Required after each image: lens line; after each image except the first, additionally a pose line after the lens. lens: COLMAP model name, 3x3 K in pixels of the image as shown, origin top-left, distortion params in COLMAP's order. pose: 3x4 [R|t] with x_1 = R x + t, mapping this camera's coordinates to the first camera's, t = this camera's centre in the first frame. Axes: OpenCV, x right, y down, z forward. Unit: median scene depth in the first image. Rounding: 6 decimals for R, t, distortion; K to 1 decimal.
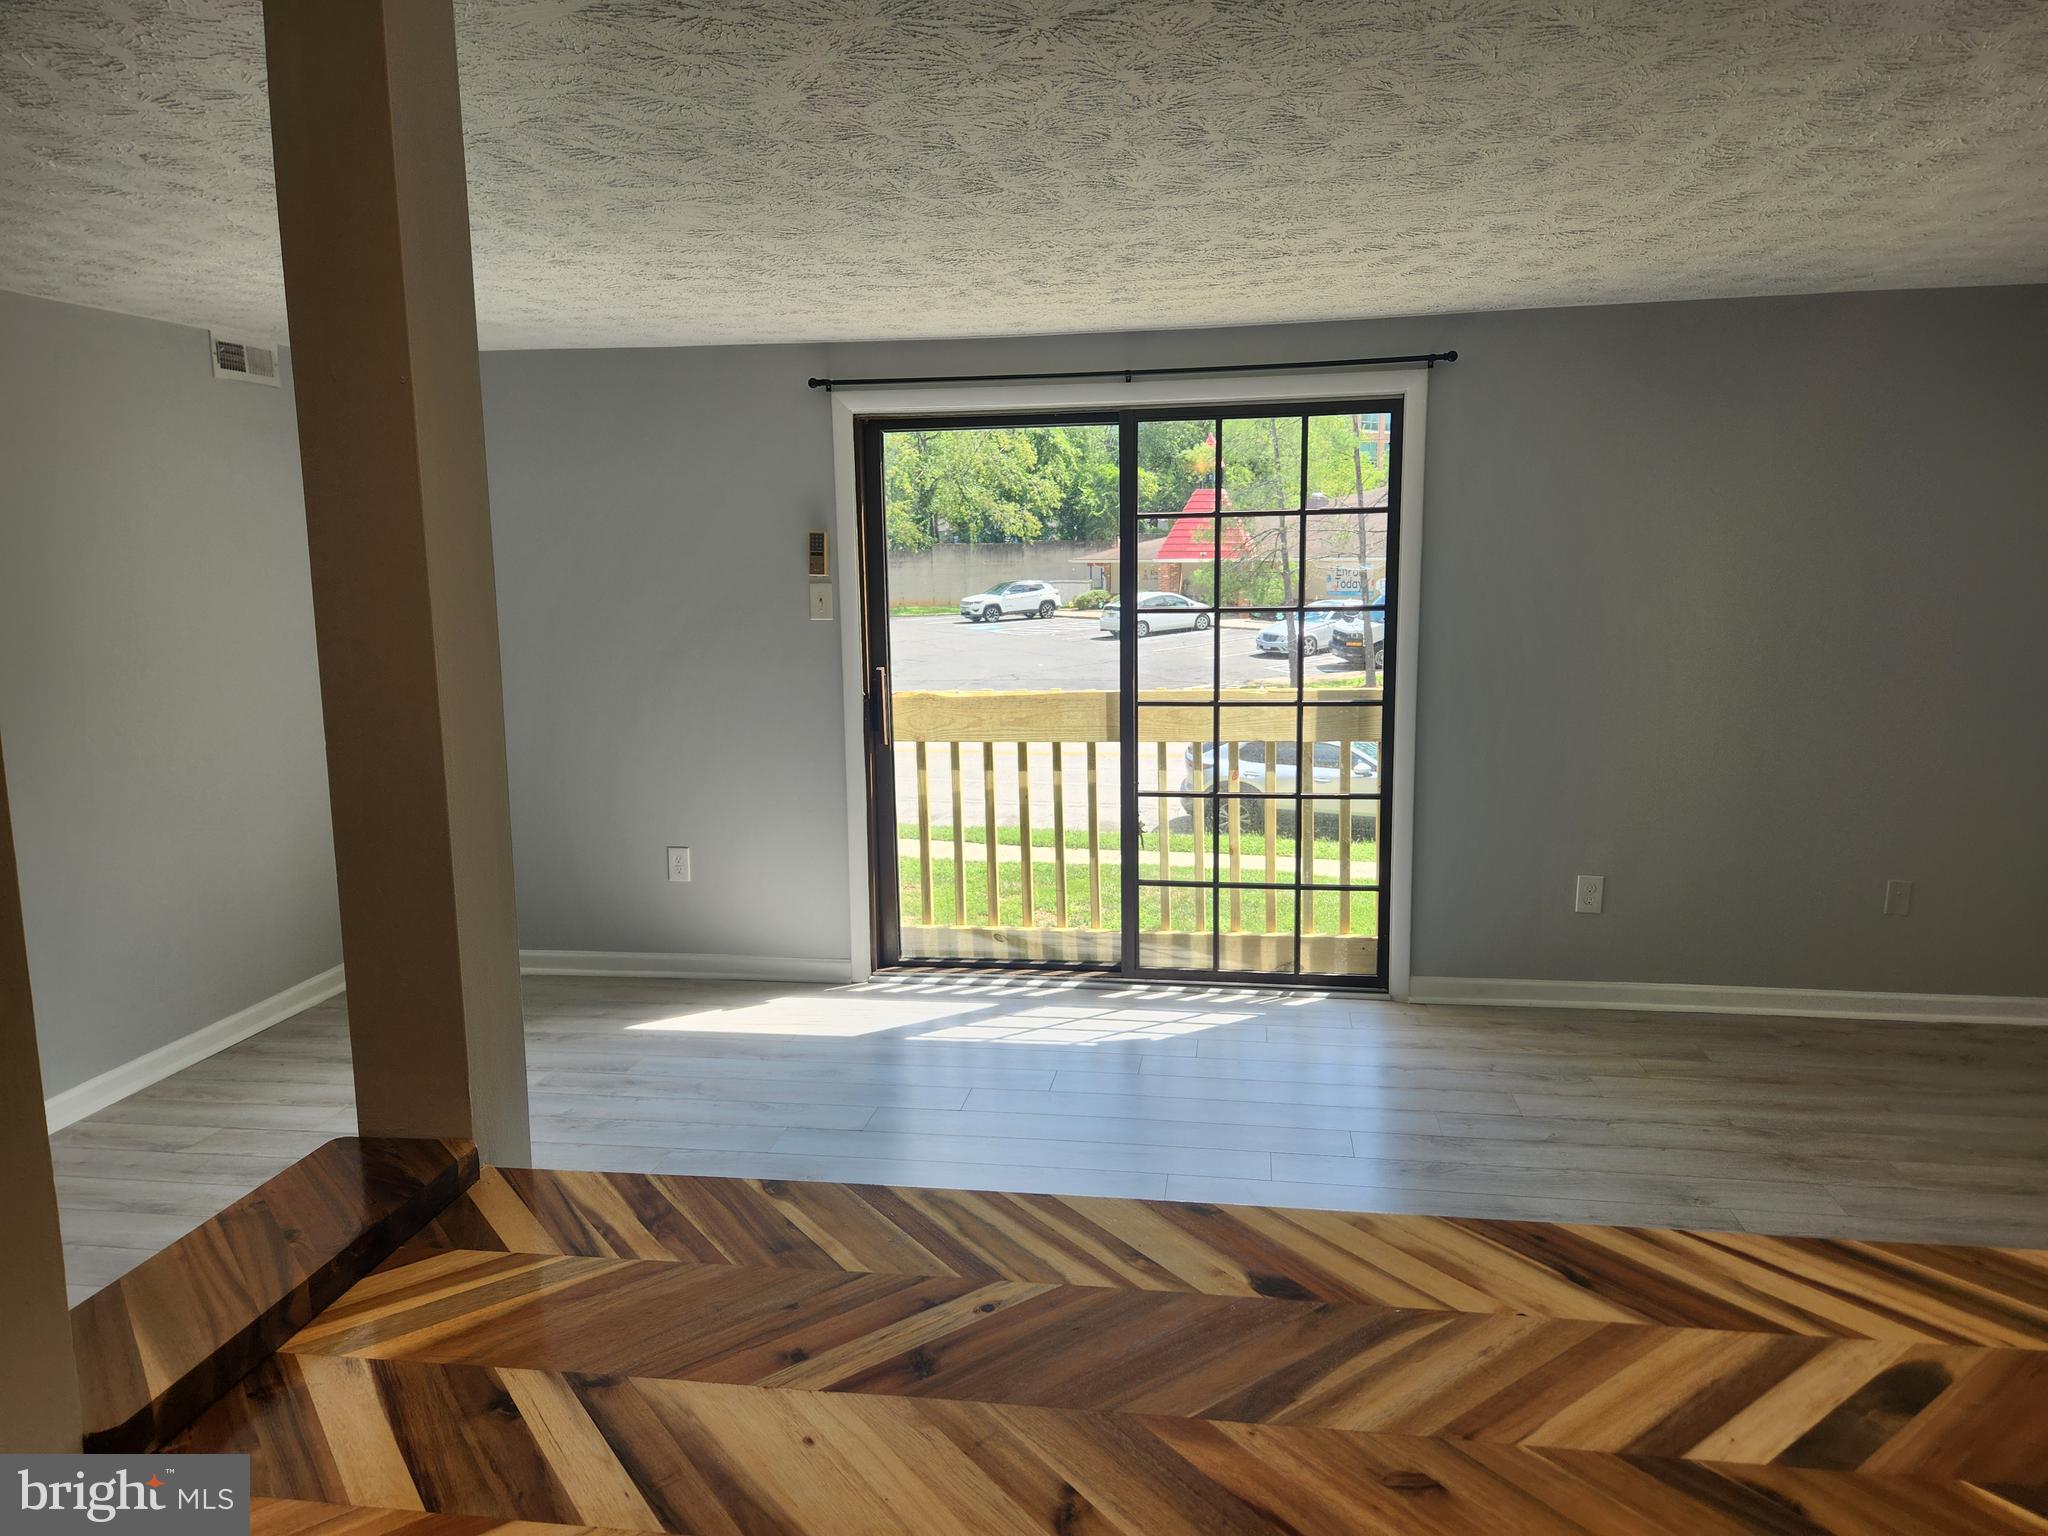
lens RADIAL K [[1389.0, 0, 1017.0], [0, 1389.0, 778.6], [0, 0, 1]] dist [0.065294, -0.007685]
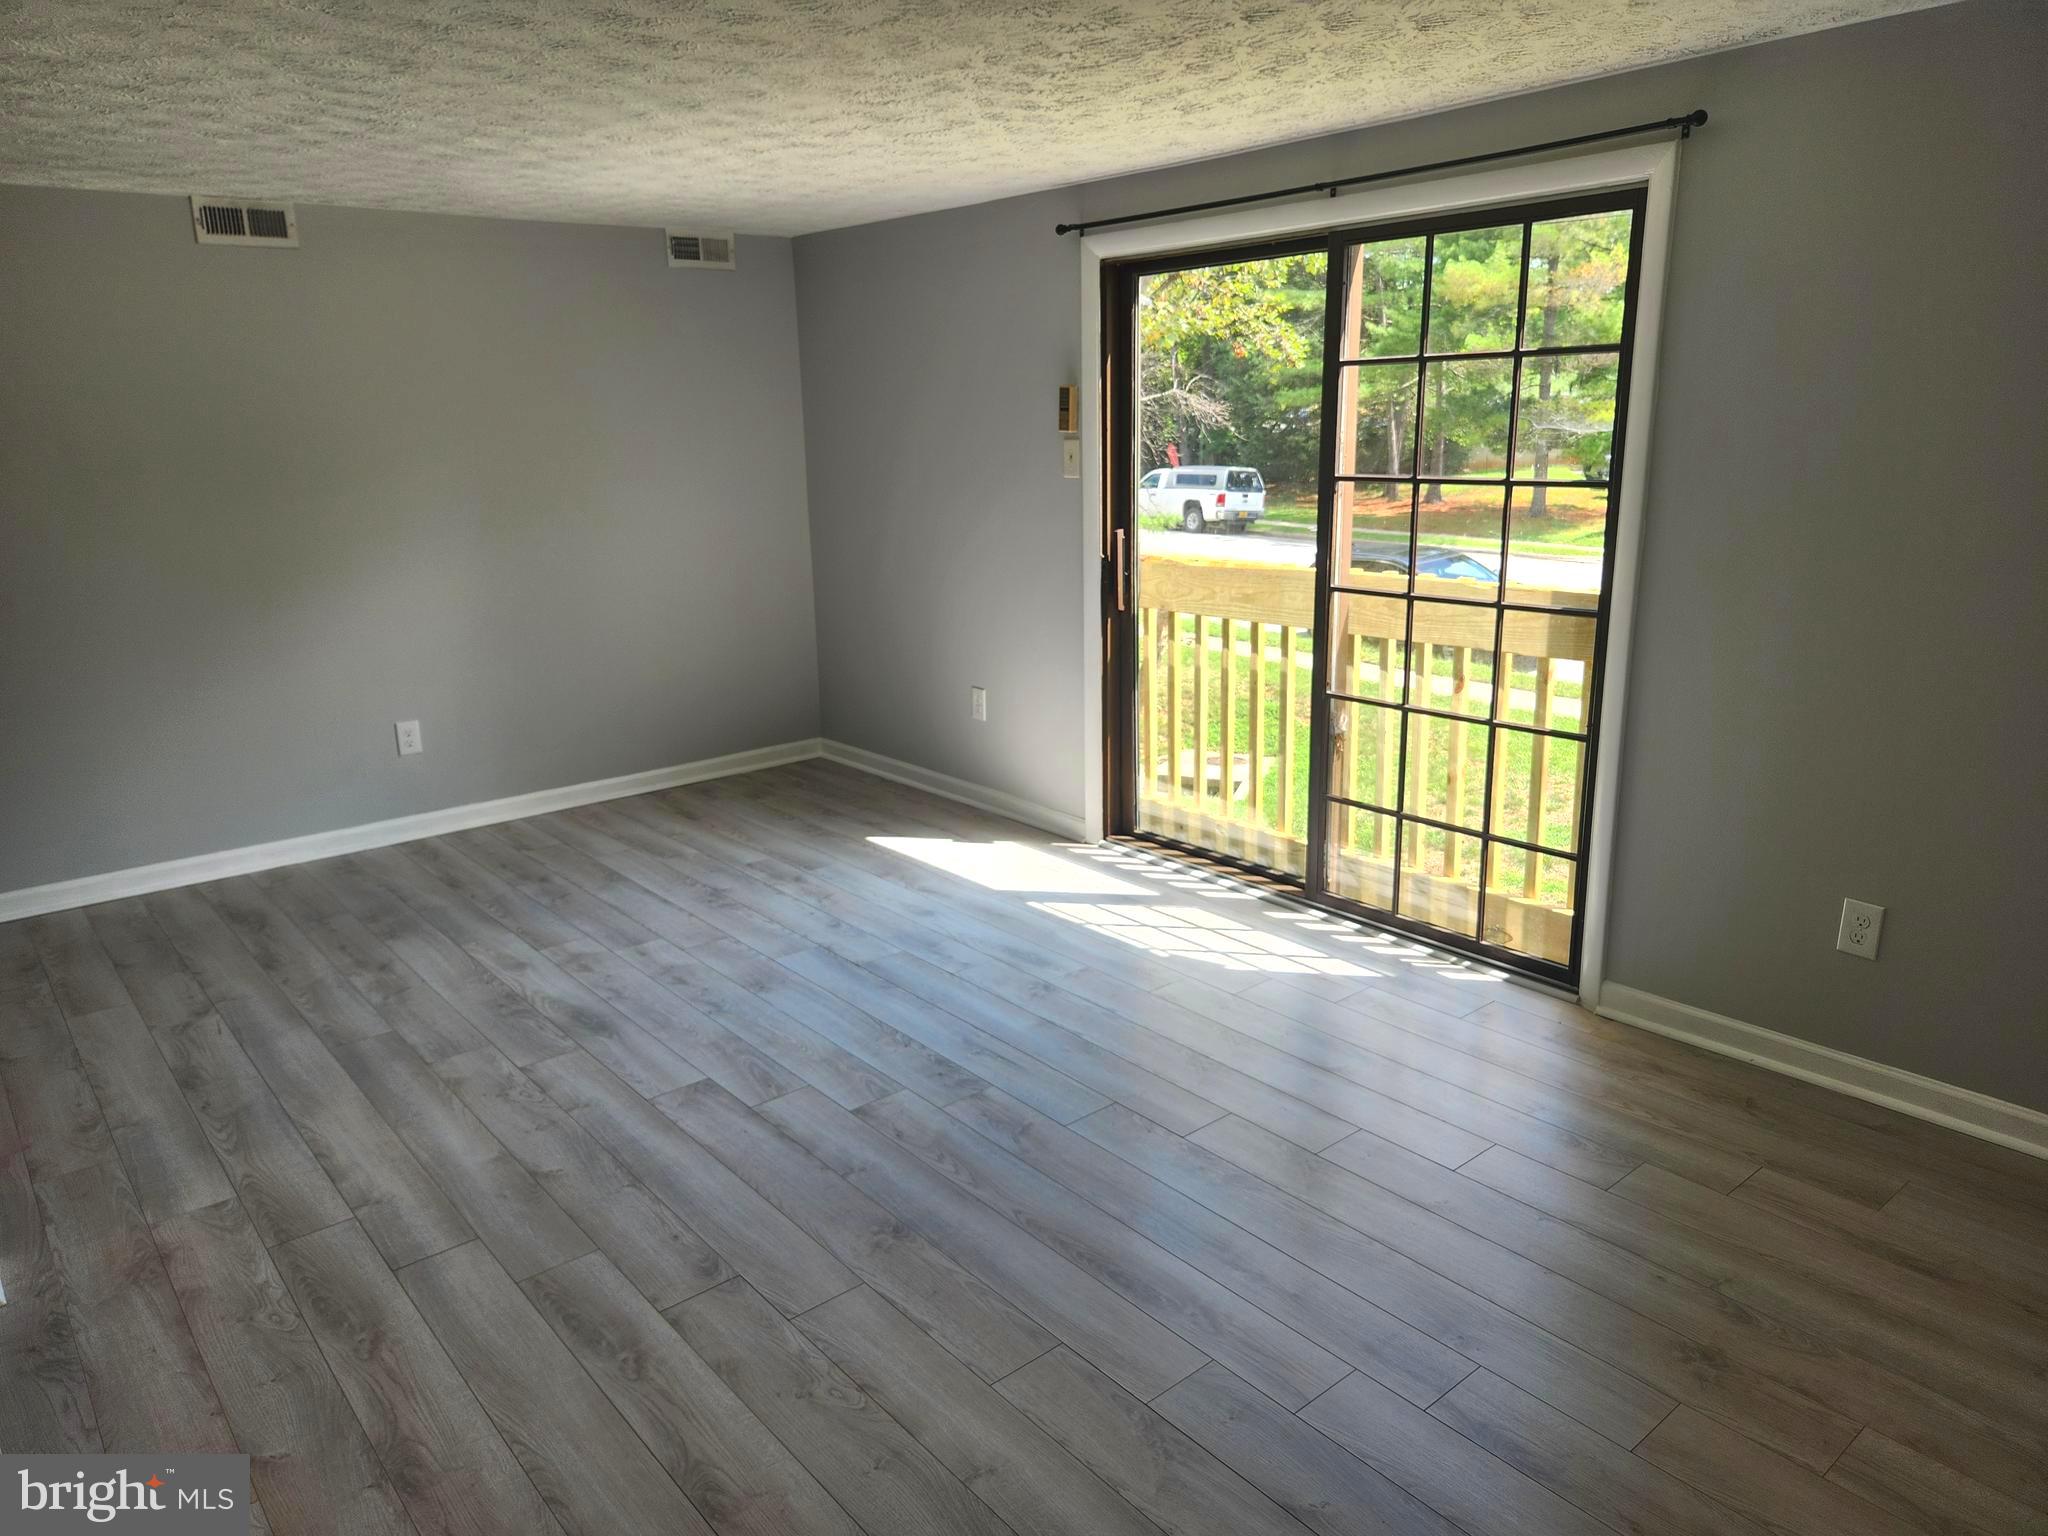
lens RADIAL K [[1389.0, 0, 1019.7], [0, 1389.0, 756.1], [0, 0, 1]] dist [0.065294, -0.007685]
pose [[0.756364, 0.161319, -0.633948, 0.500275], [-0.096713, 0.986042, 0.135527, -0.050043], [0.646963, -0.041197, 0.761408, 0.220374]]
